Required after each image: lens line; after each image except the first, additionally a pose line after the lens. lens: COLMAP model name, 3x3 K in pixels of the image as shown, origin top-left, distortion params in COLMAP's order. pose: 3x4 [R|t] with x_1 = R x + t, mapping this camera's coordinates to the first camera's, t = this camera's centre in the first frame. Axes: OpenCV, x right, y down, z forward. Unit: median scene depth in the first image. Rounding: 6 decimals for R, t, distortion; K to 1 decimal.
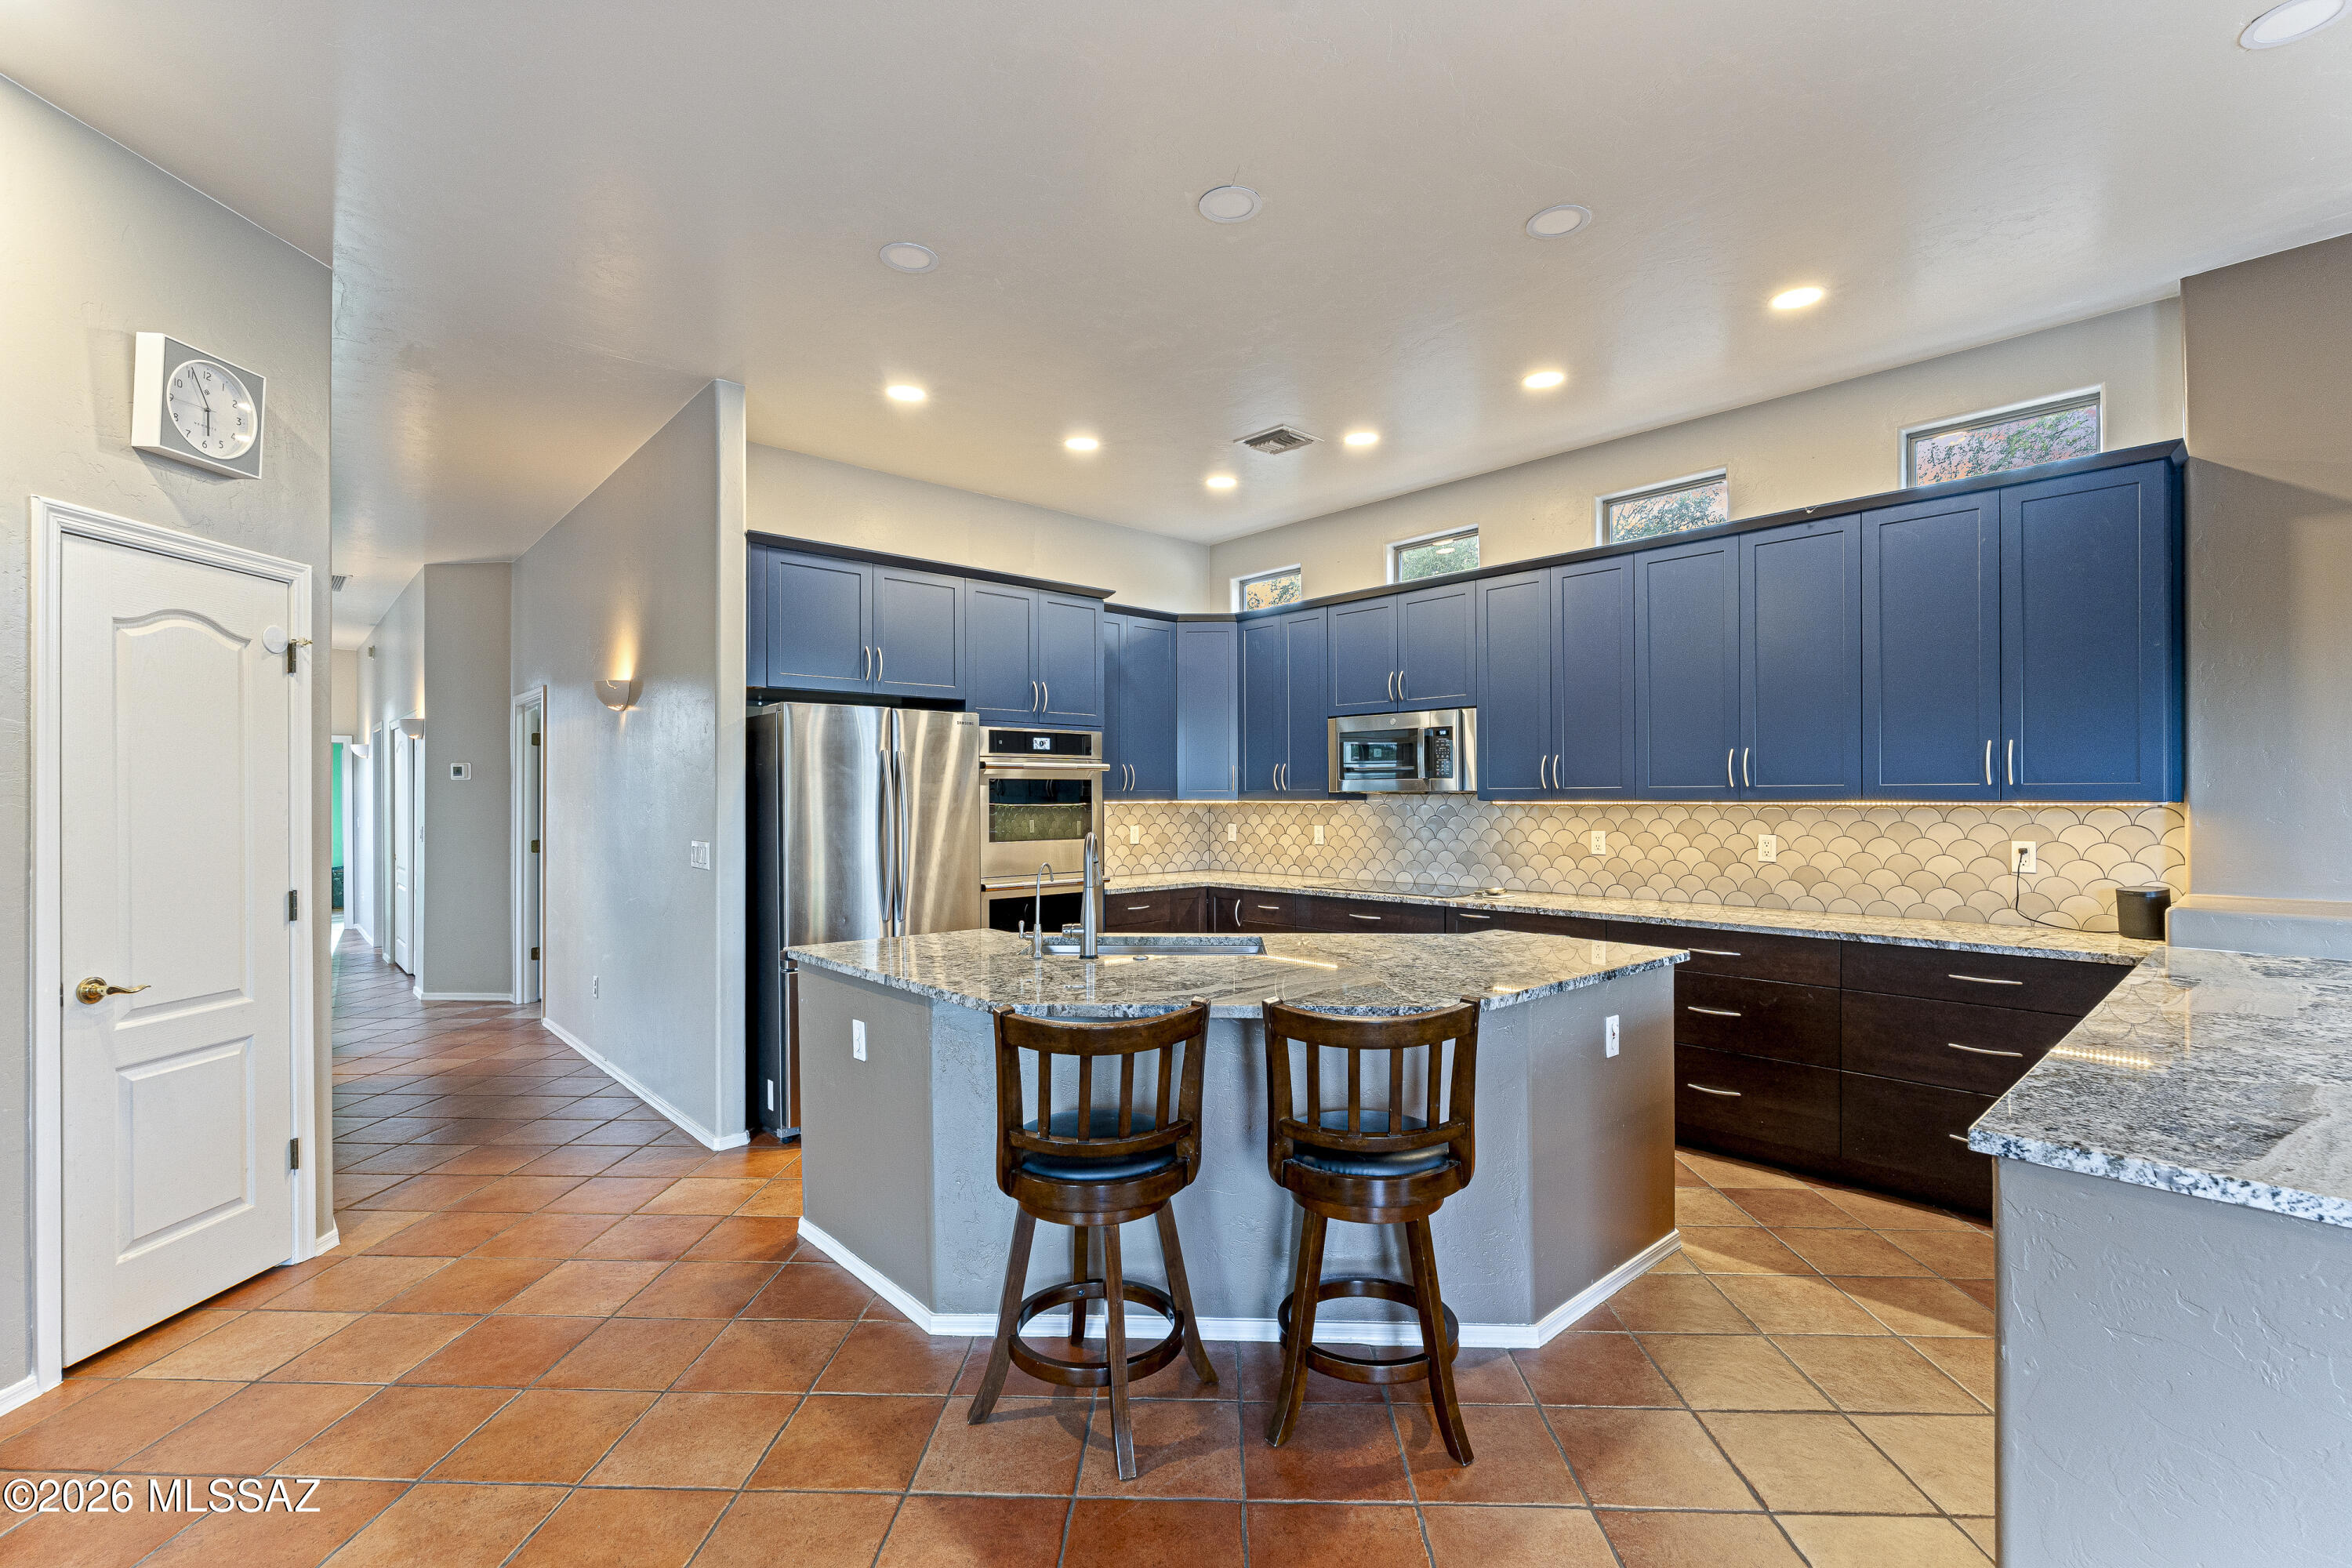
lens RADIAL K [[1041.1, 0, 1177.0], [0, 1041.1, 795.2], [0, 0, 1]] dist [-0.004263, -0.000023]
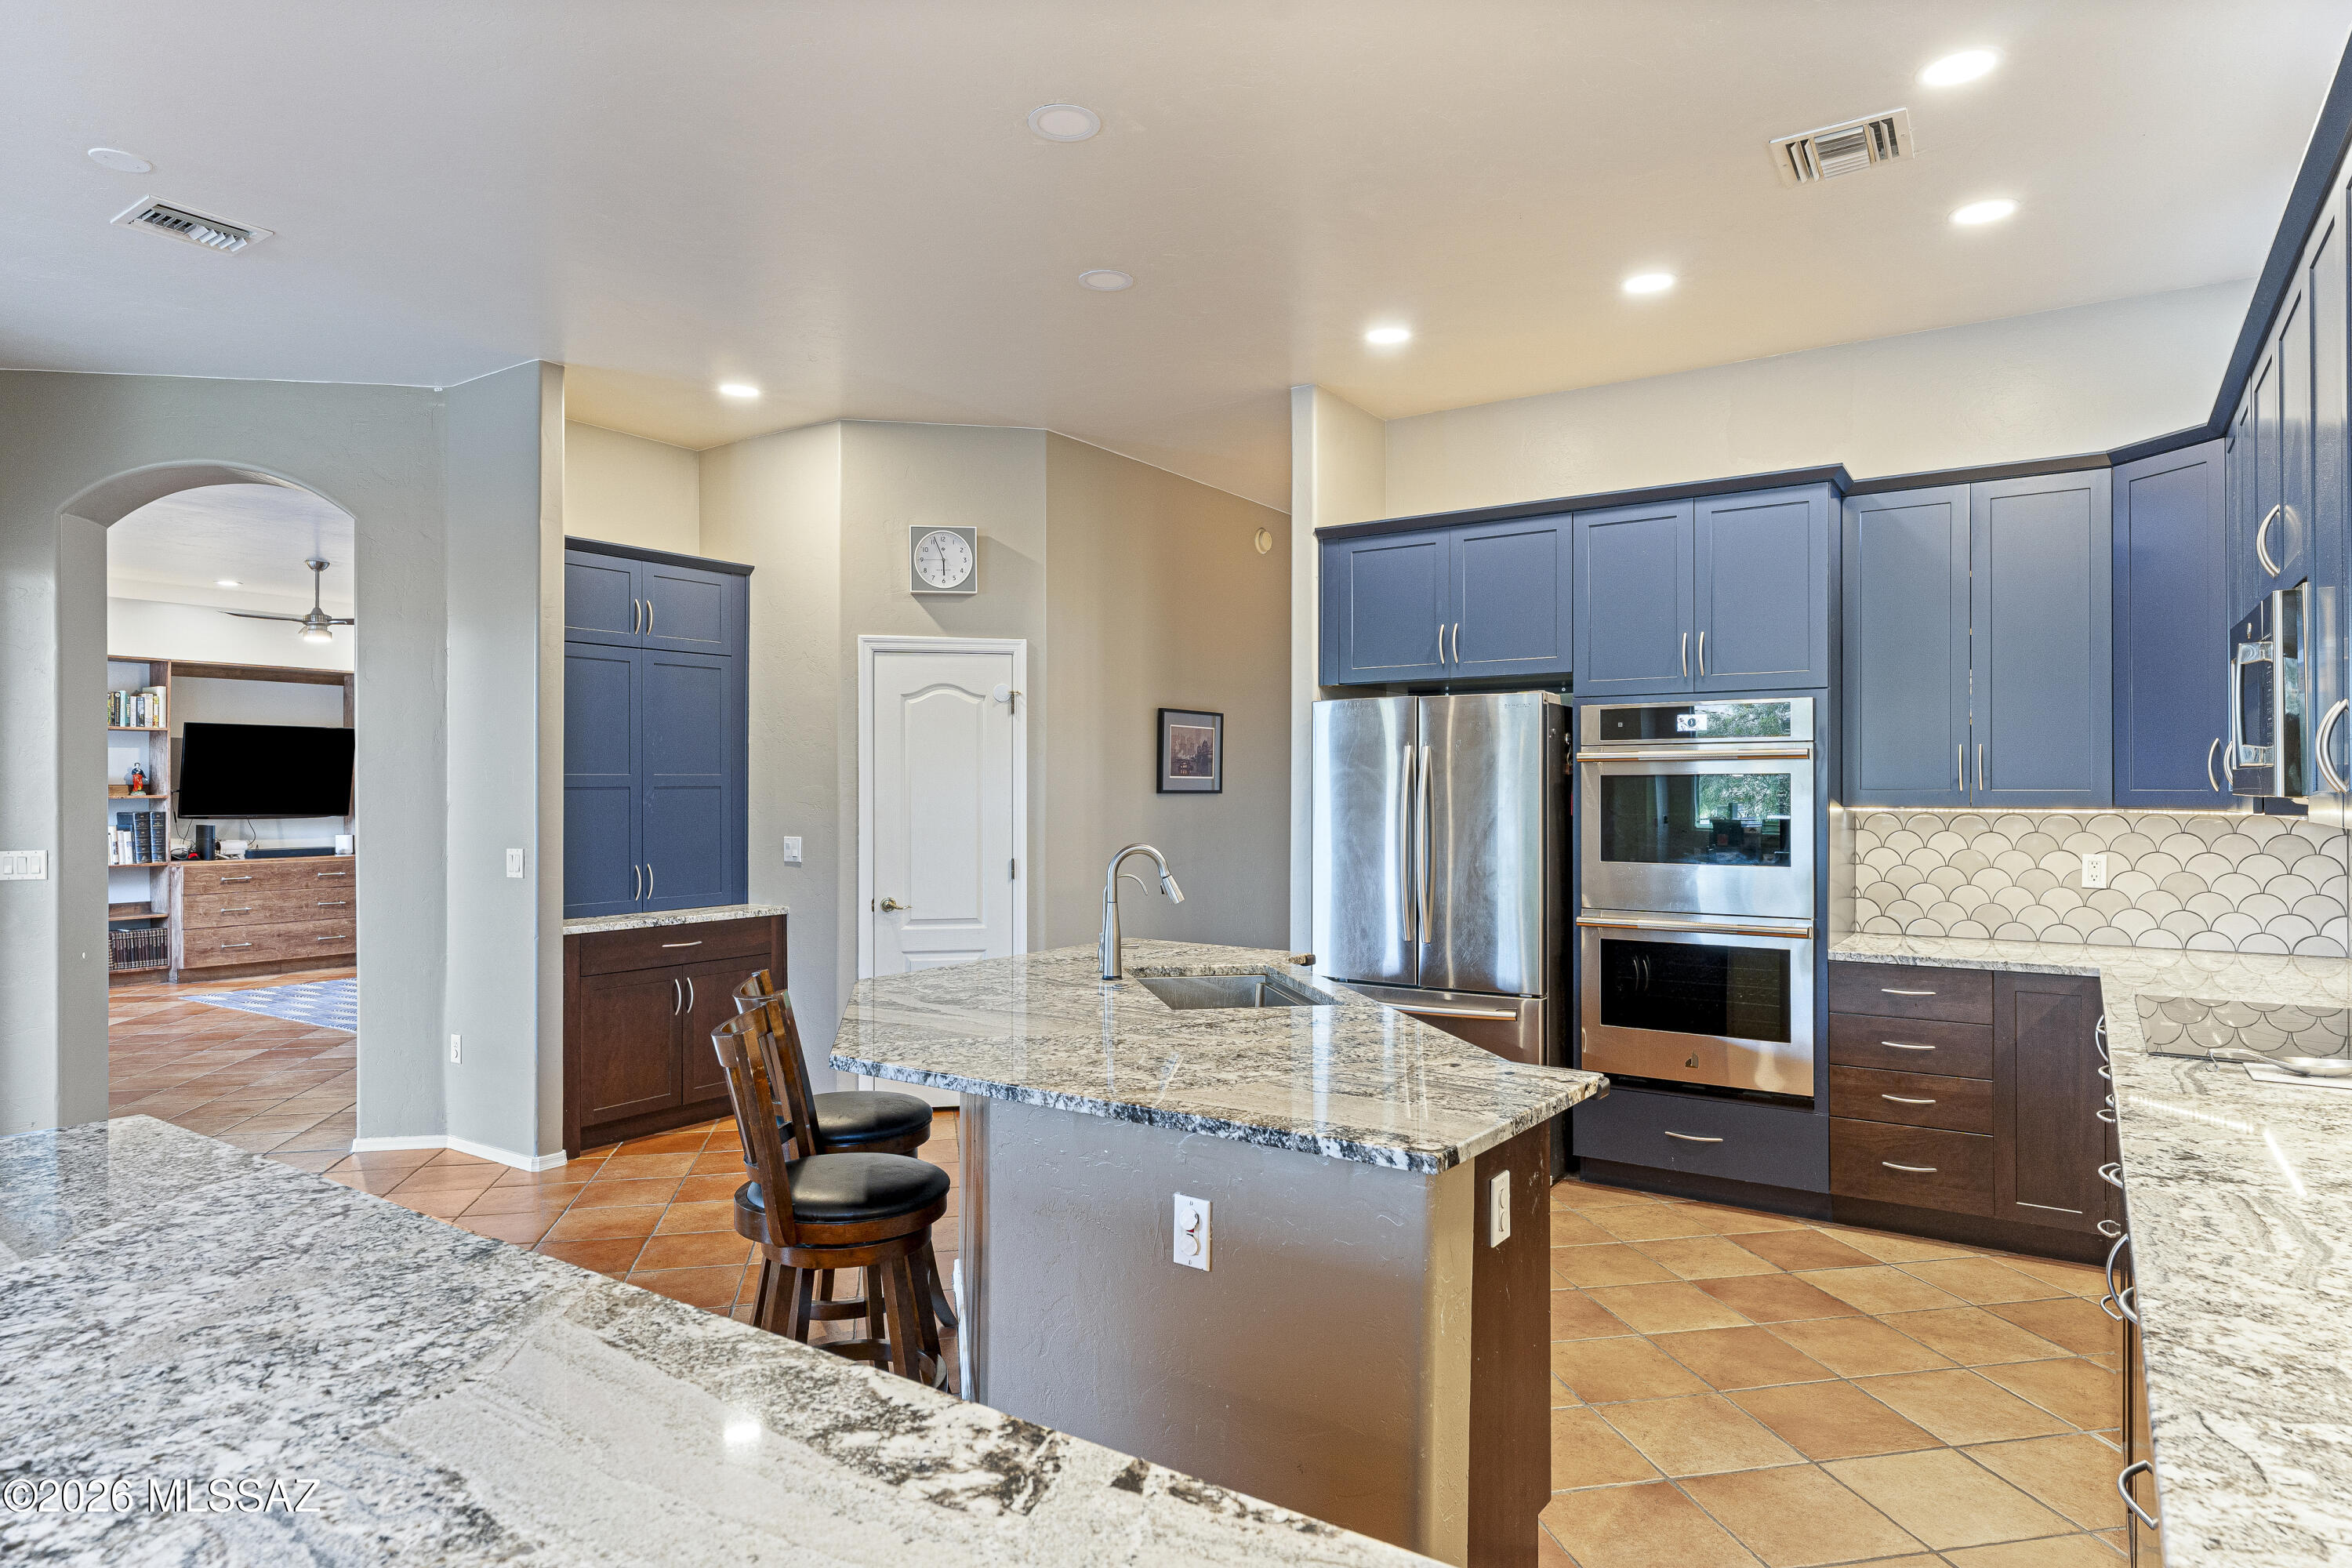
lens RADIAL K [[1335.3, 0, 1176.6], [0, 1335.3, 791.4], [0, 0, 1]] dist [0.001976, -0.000634]
pose [[0.236897, 0.005656, -0.971518, 0.688905], [0.001556, 0.999980, 0.006201, -0.011074], [0.971534, -0.002981, 0.236883, 0.493825]]
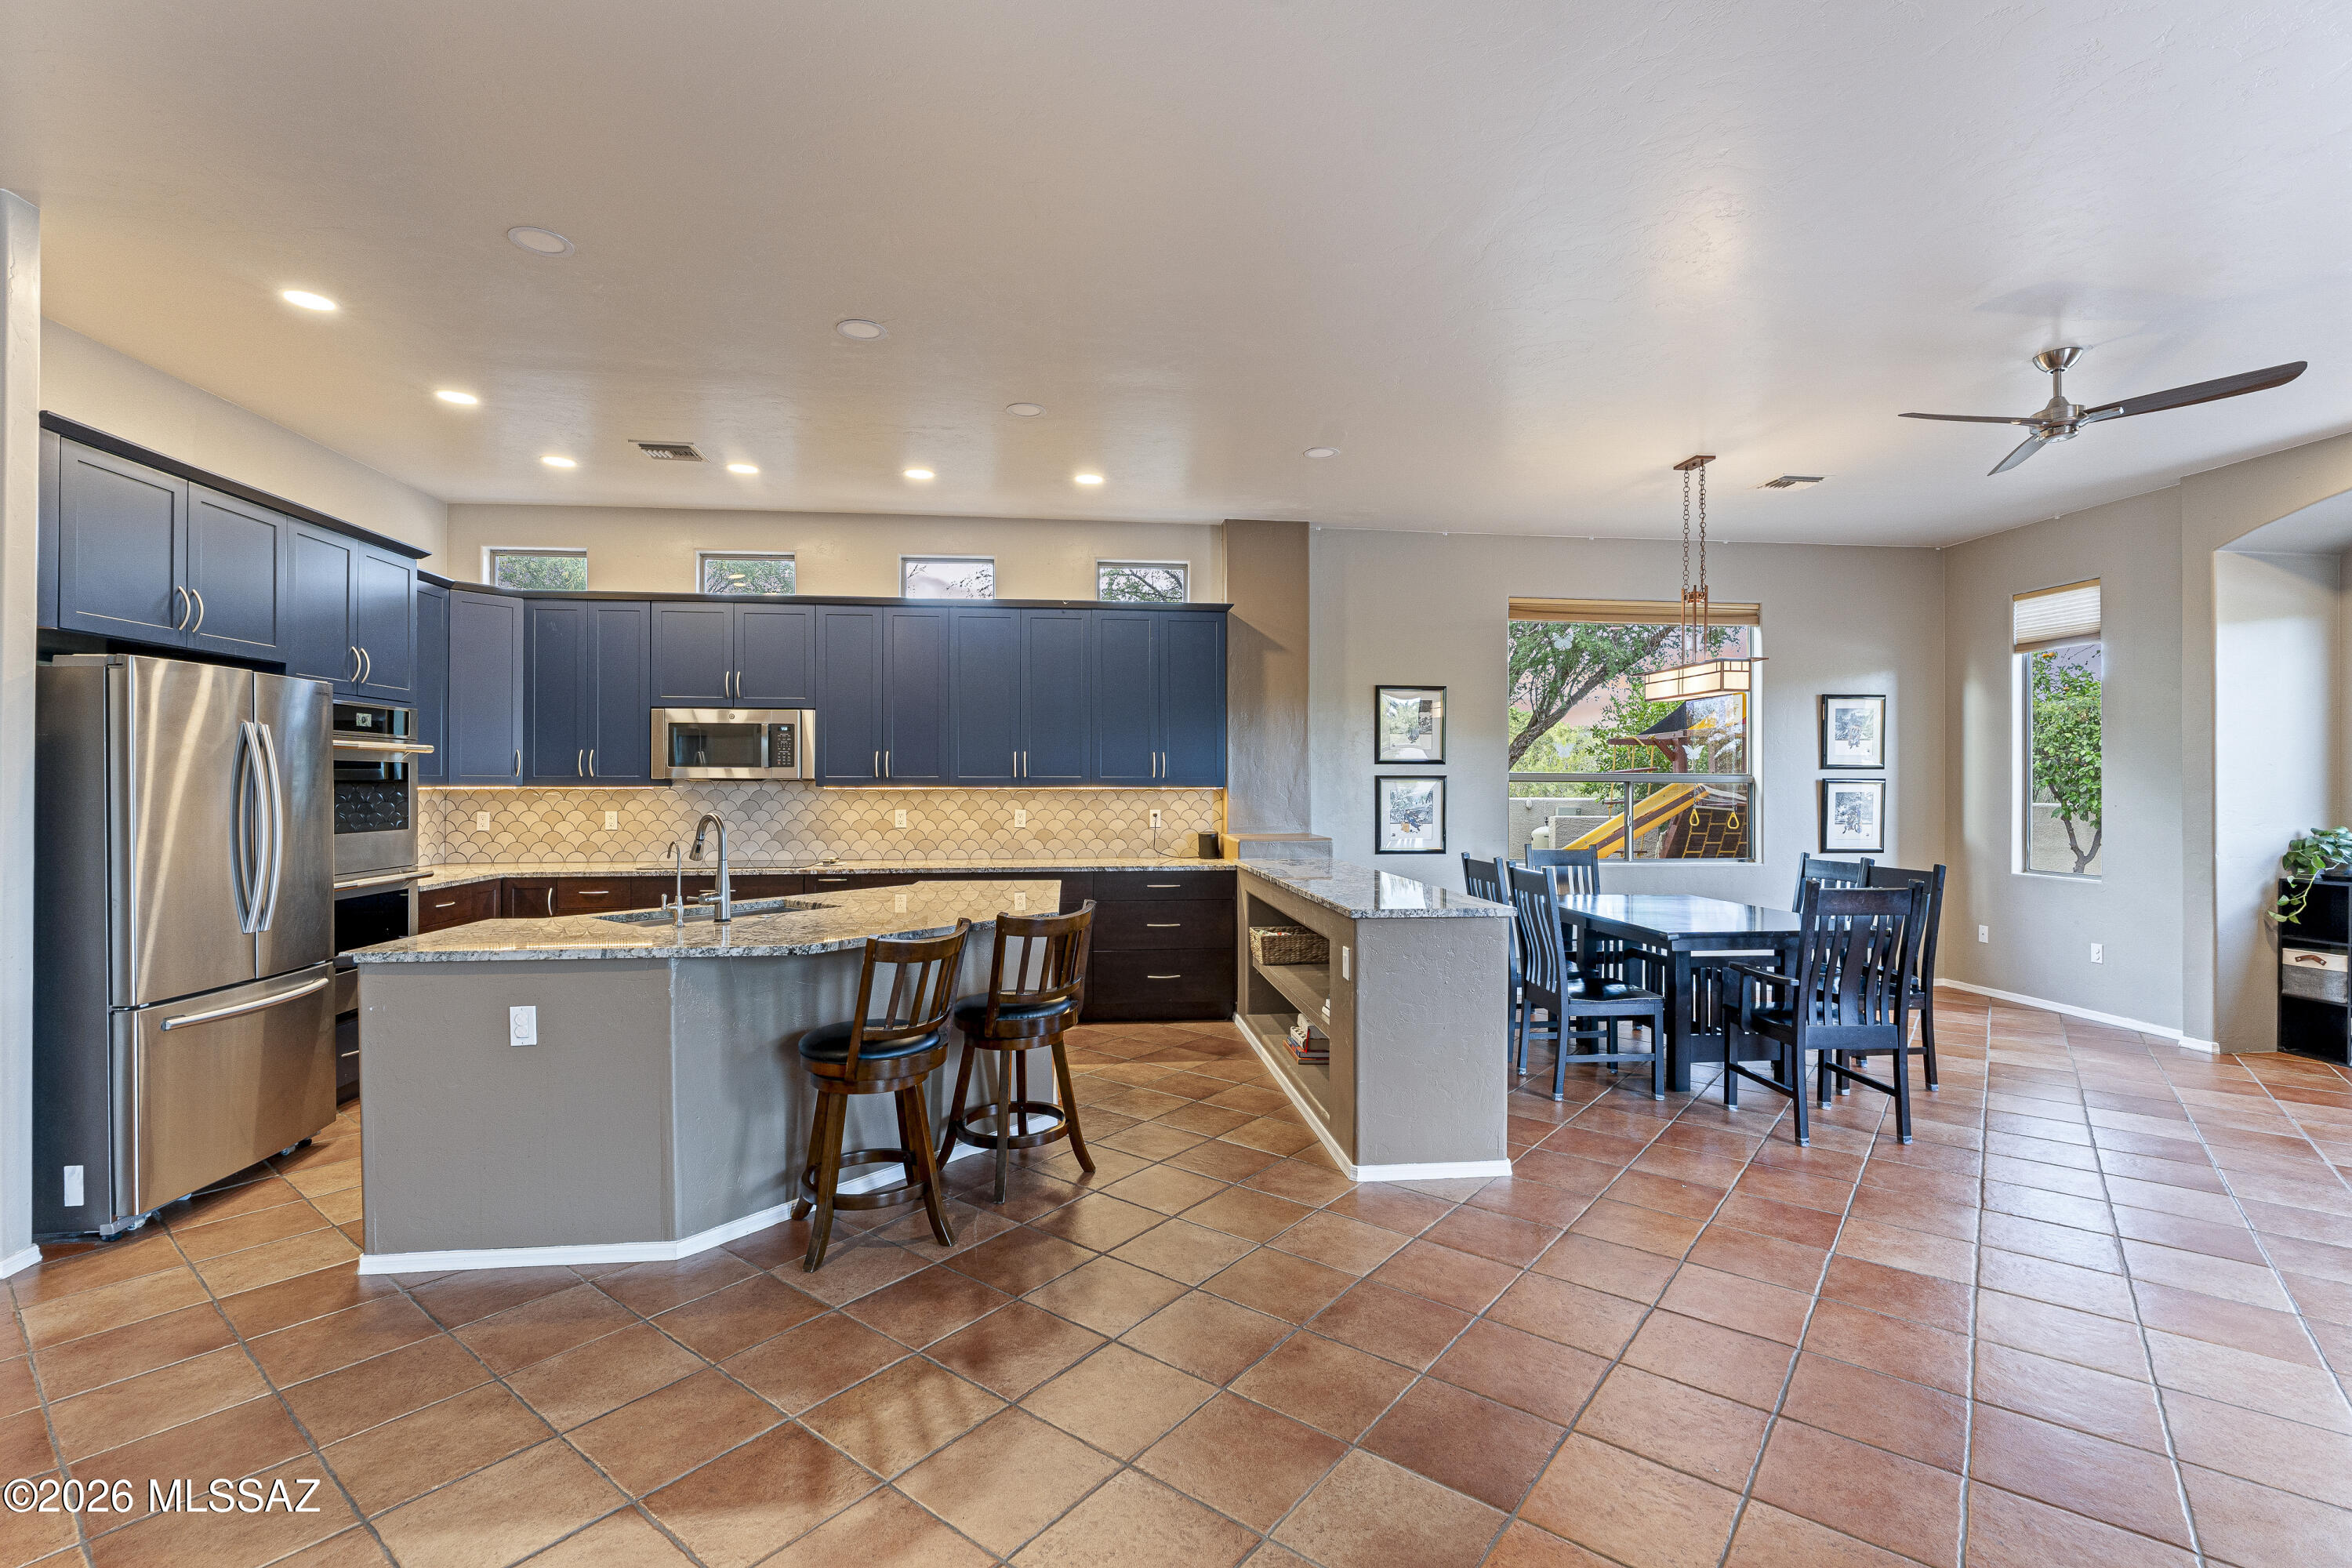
lens RADIAL K [[1053.4, 0, 1176.7], [0, 1053.4, 788.6], [0, 0, 1]] dist [-0.008099, 0.005195]
pose [[0.584567, -0.000979, 0.811345, -0.472573], [-0.003887, 0.999984, 0.004008, 0.001050], [-0.811336, -0.005497, 0.584554, -0.057384]]
